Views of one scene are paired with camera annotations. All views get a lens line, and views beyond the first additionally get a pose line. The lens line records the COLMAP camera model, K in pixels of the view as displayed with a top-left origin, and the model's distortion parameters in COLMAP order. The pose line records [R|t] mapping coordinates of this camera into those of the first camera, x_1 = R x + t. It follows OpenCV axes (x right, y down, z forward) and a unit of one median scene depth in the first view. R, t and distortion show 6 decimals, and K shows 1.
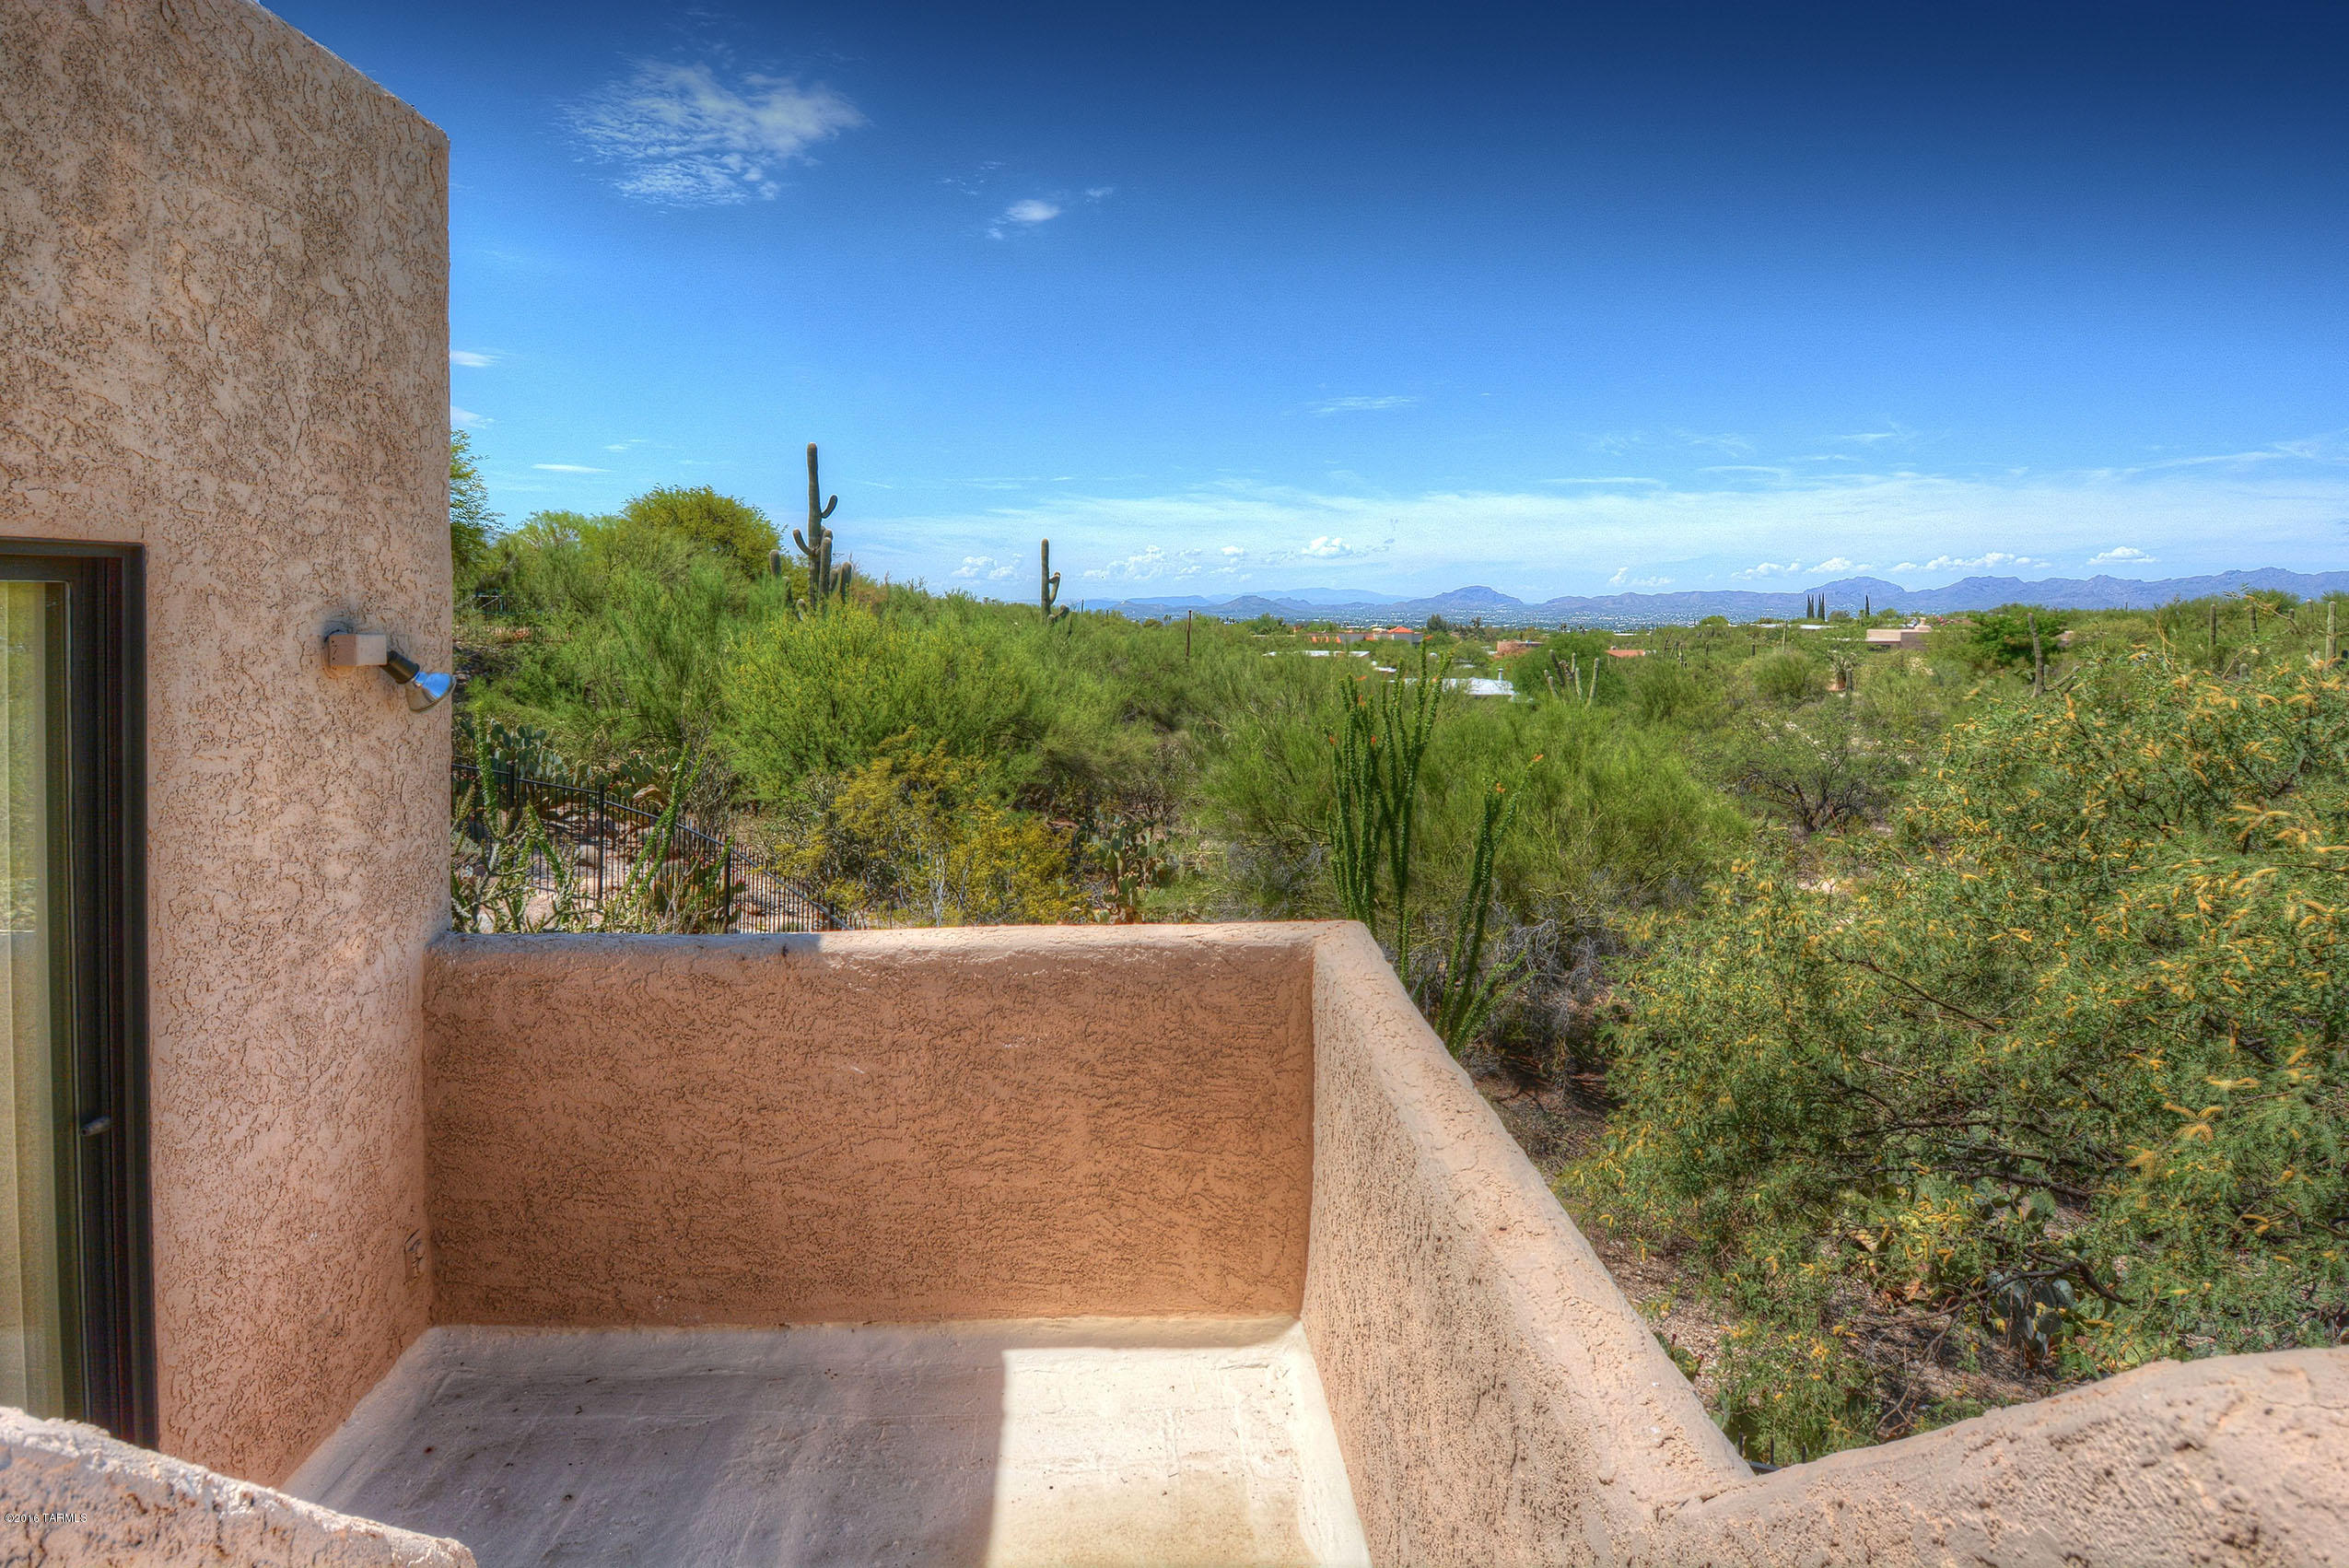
lens RADIAL K [[1292.7, 0, 1179.0], [0, 1292.7, 682.8], [0, 0, 1]] dist [0.057522, -0.060032]
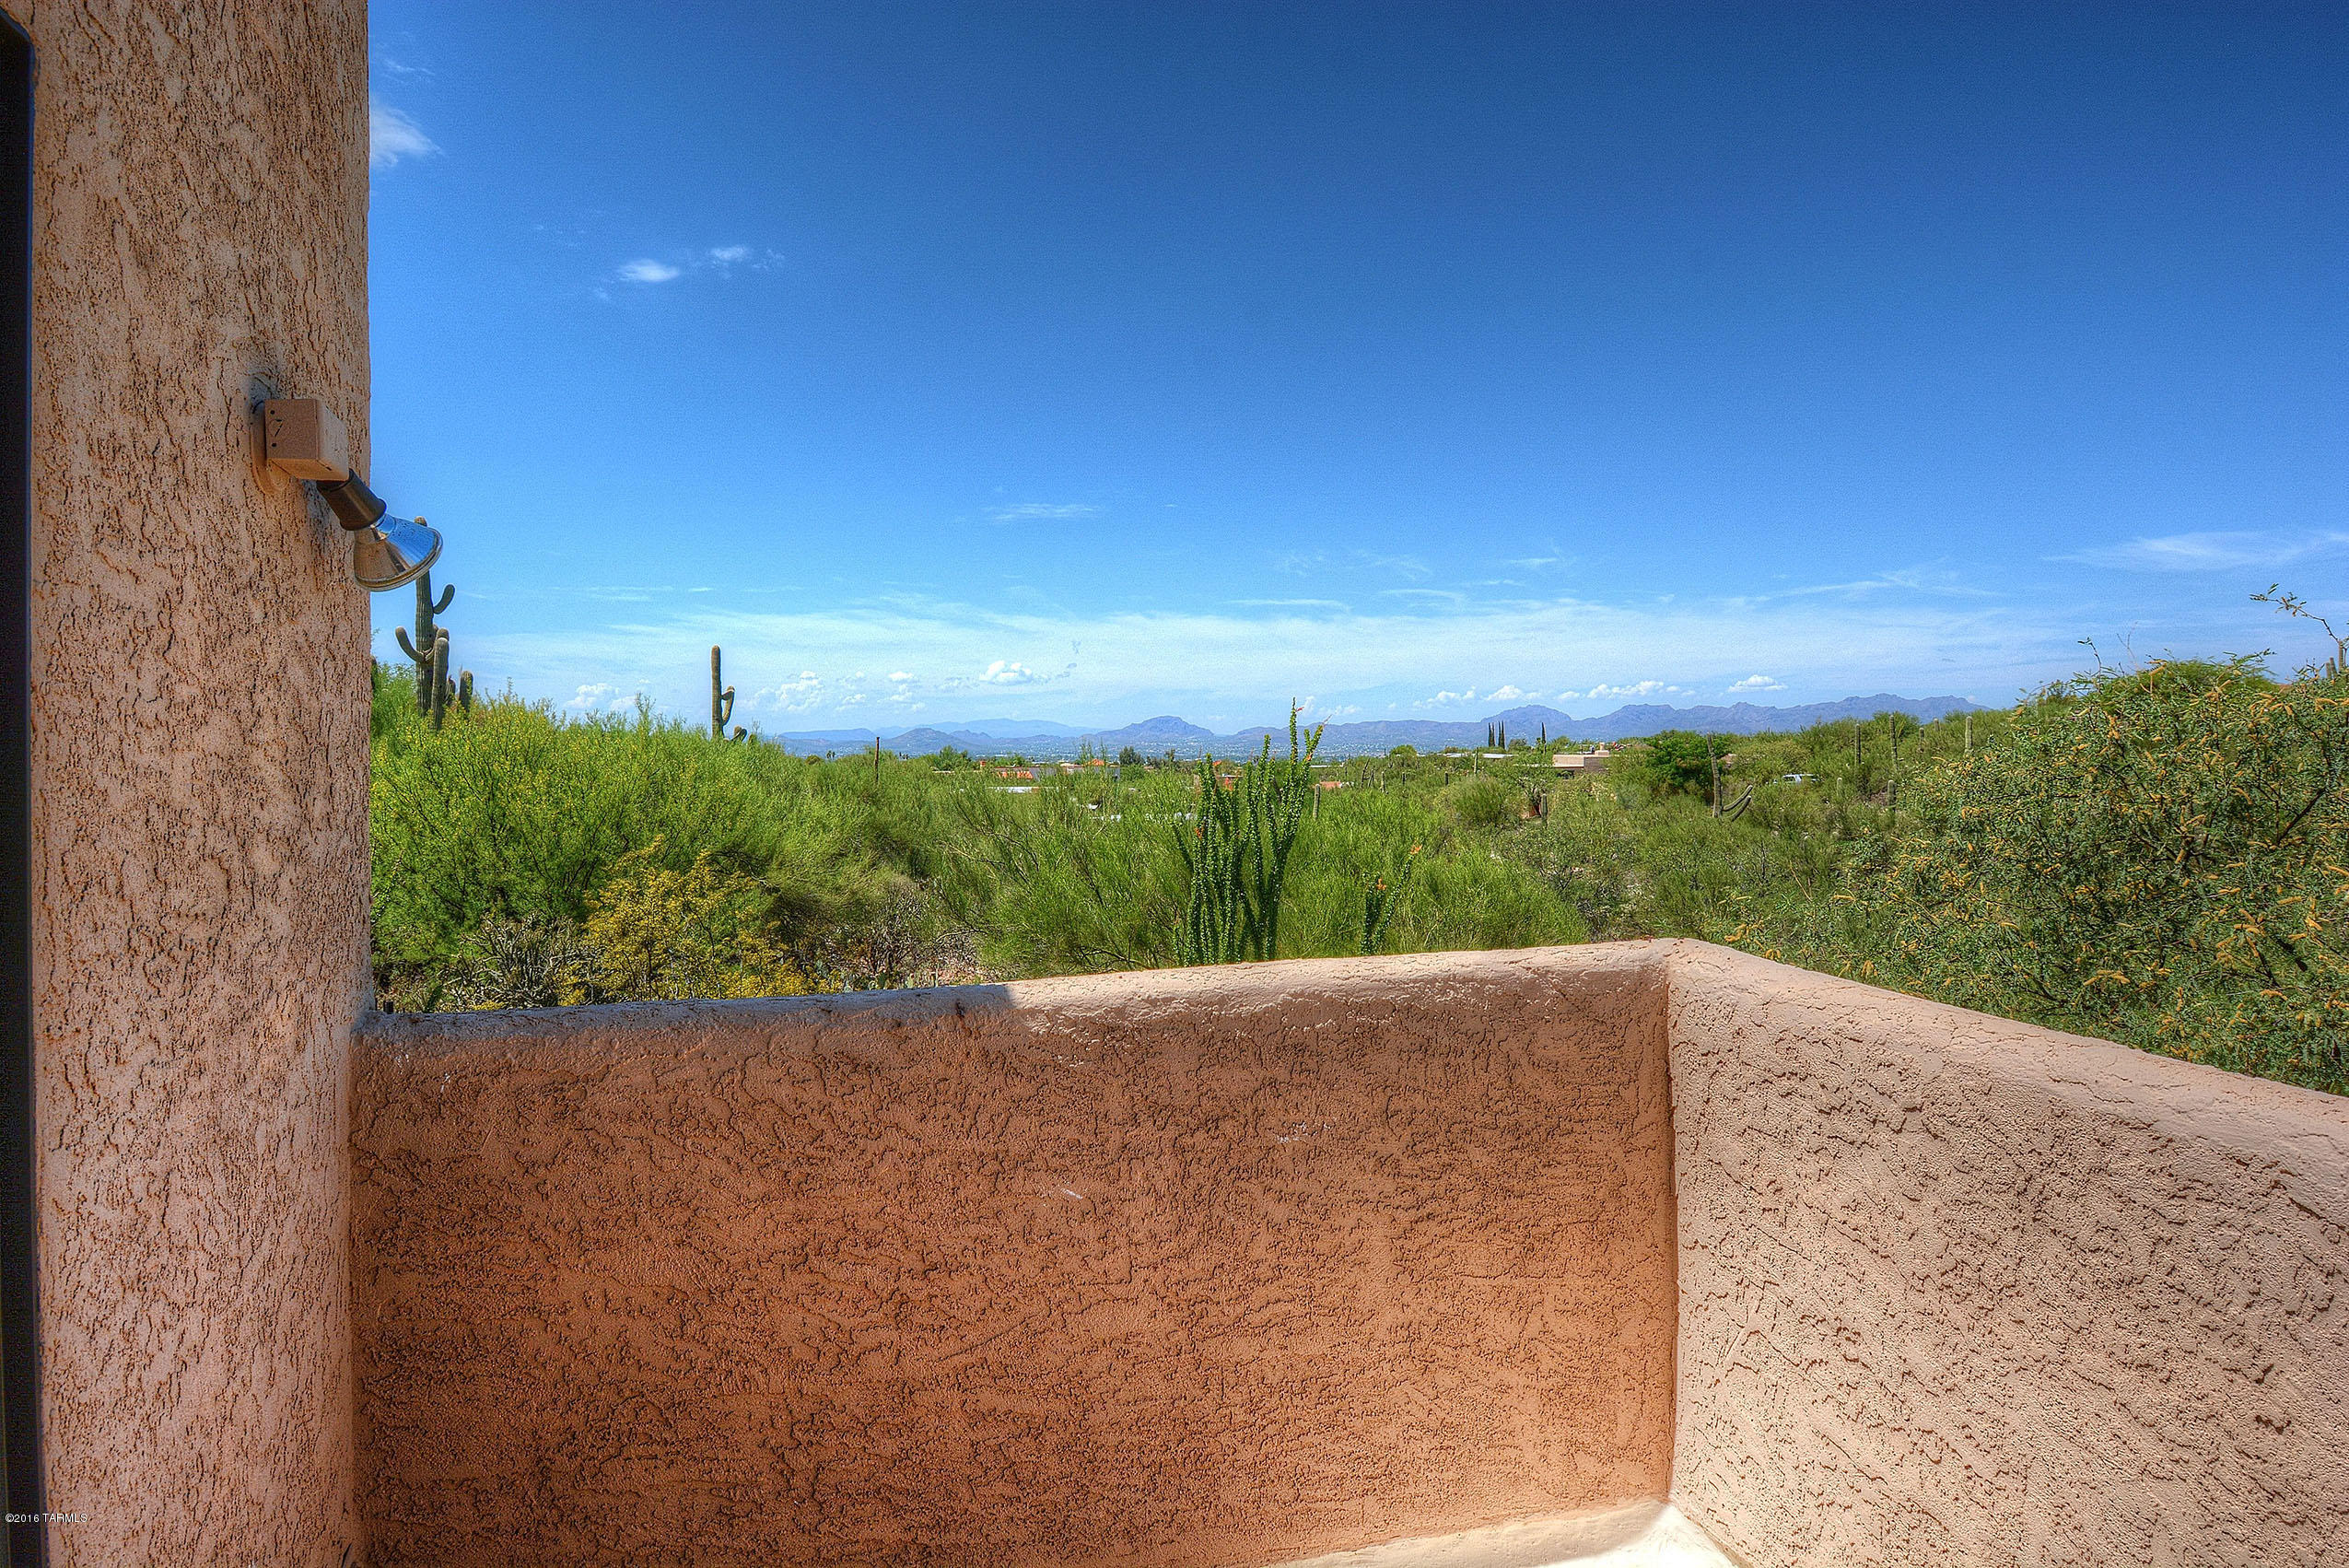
lens RADIAL K [[1474.8, 0, 1174.5], [0, 1474.8, 784.0], [0, 0, 1]] dist [0.067300, -0.085601]
pose [[0.975227, -0.033612, 0.218638, -0.343937], [0.039599, 0.998950, -0.023058, 0.115391], [-0.217633, 0.031144, 0.975534, 0.277485]]
